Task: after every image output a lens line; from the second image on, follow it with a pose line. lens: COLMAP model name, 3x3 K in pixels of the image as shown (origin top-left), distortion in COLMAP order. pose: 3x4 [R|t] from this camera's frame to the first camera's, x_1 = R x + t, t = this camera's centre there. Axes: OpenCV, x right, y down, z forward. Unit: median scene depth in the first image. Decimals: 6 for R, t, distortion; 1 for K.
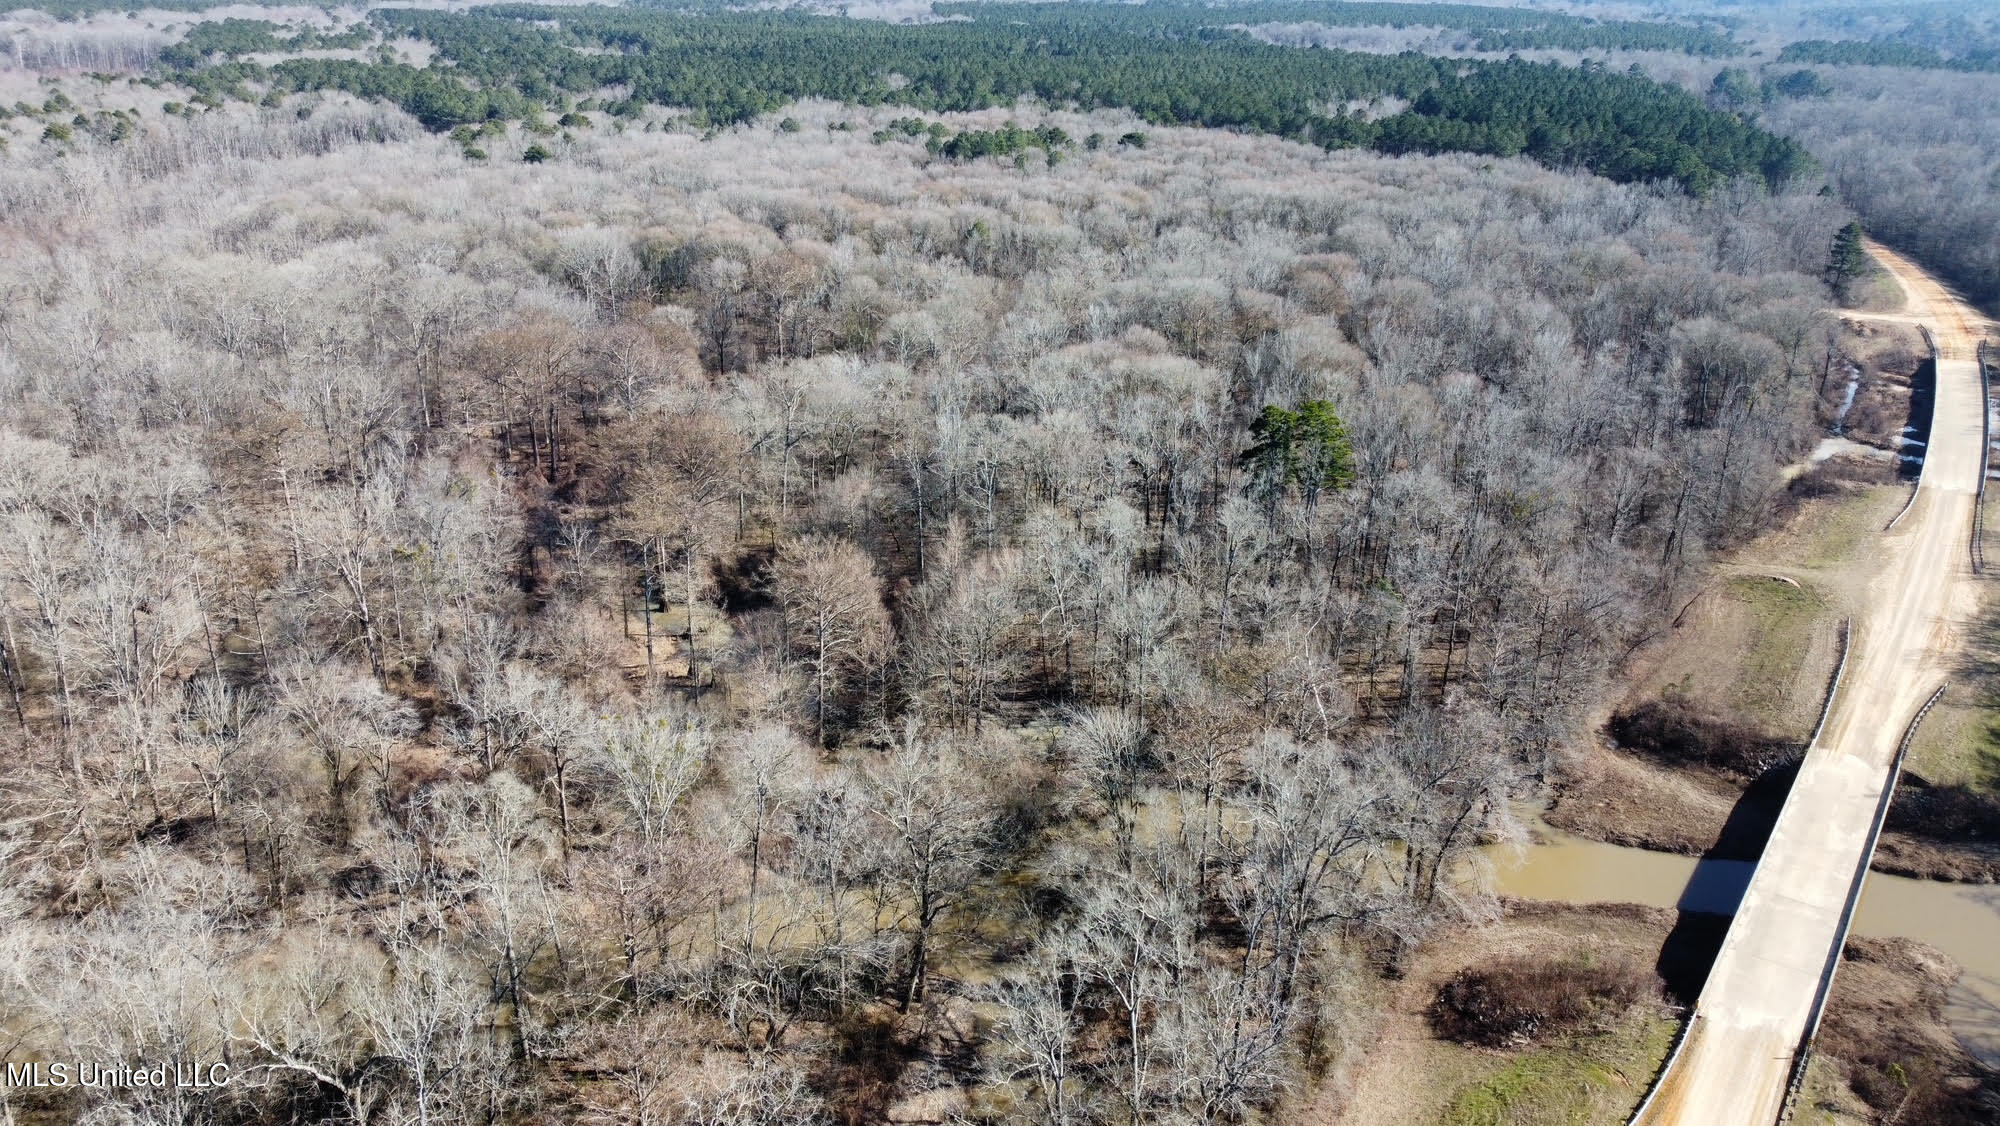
lens RADIAL K [[1508.9, 0, 1000.6], [0, 1508.9, 564.6], [0, 0, 1]] dist [-0.001961, 0.005479]
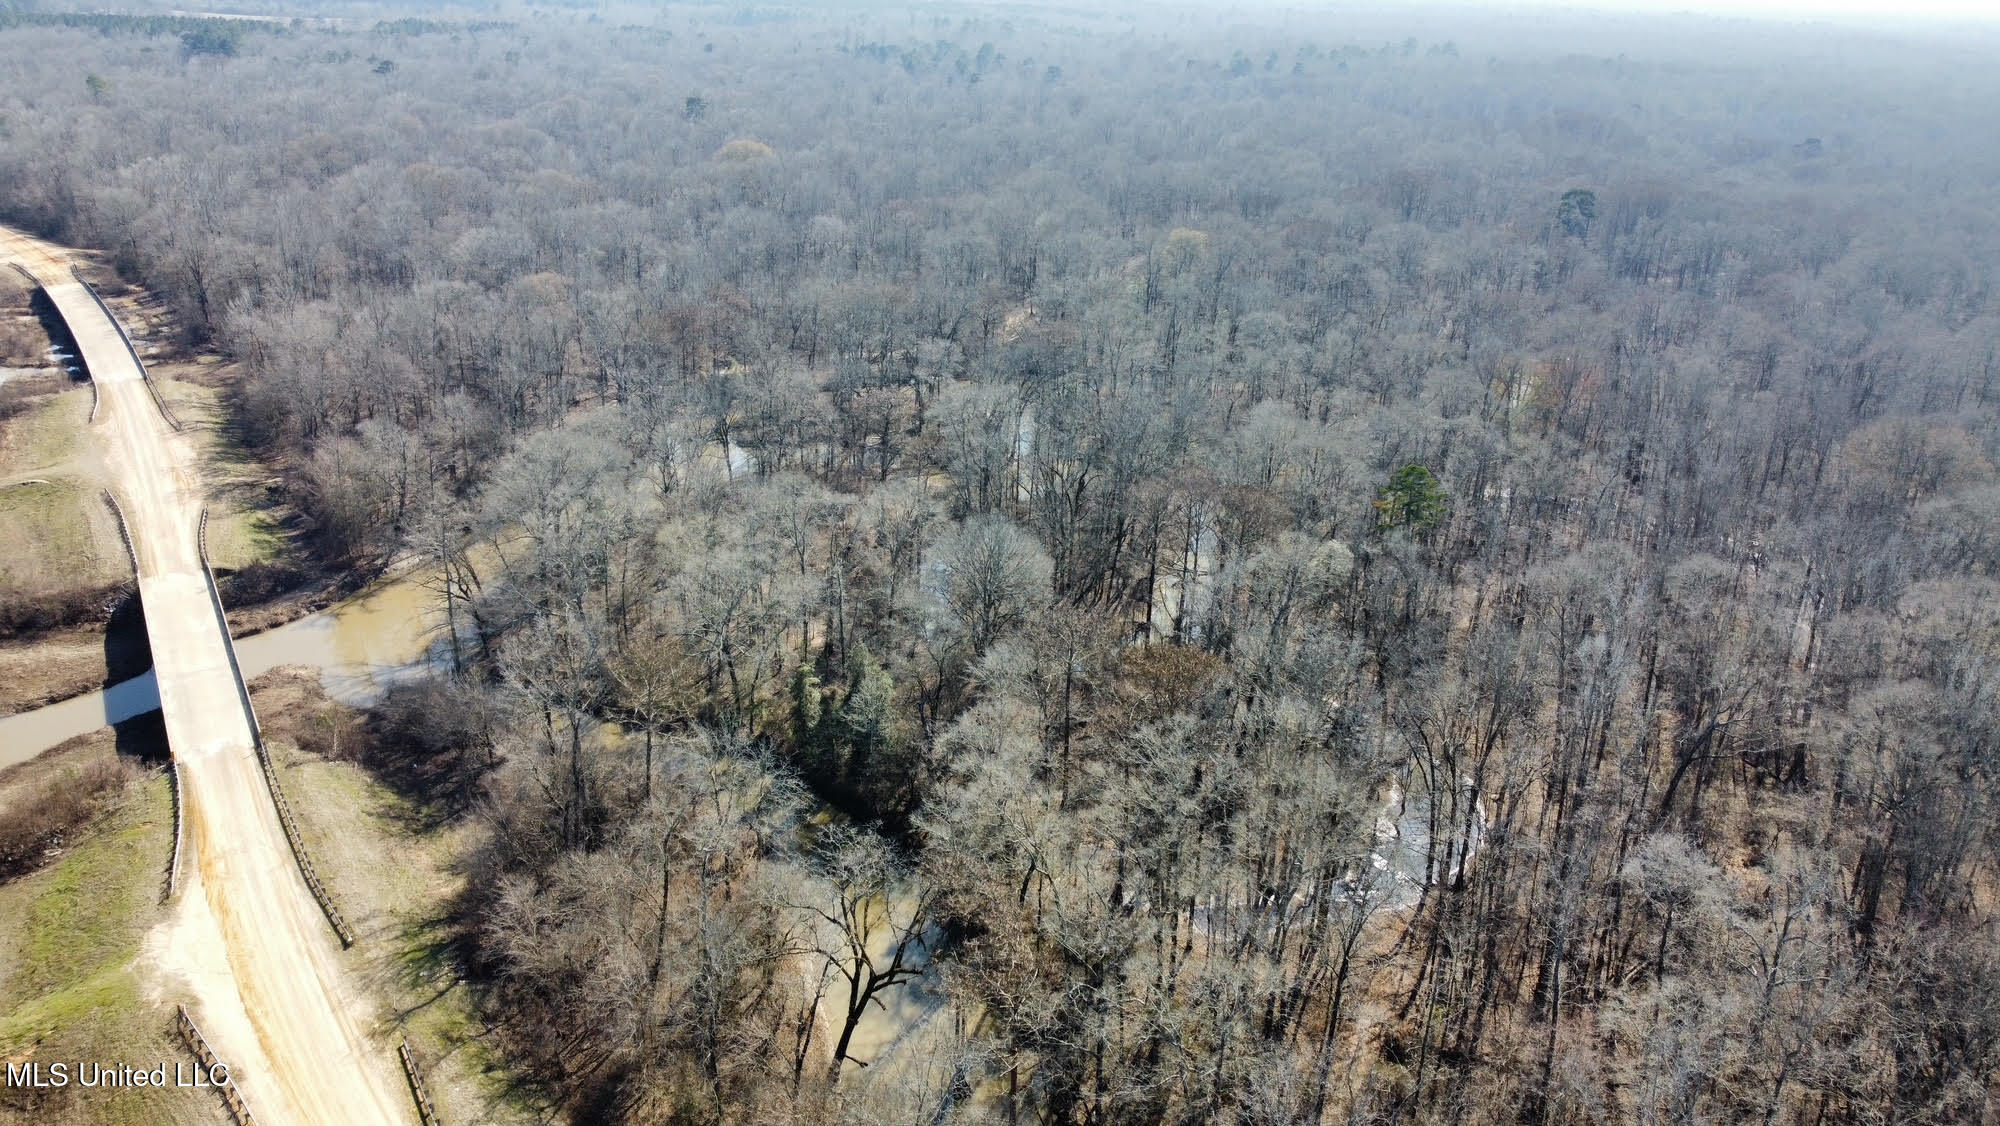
lens RADIAL K [[1508.9, 0, 1001.0], [0, 1508.9, 562.6], [0, 0, 1]] dist [-0.001961, 0.005479]
pose [[0.396794, -0.335003, 0.854592, -0.223967], [0.317605, 0.923621, 0.214596, 0.070032], [-0.861209, 0.186273, 0.472886, -0.175026]]
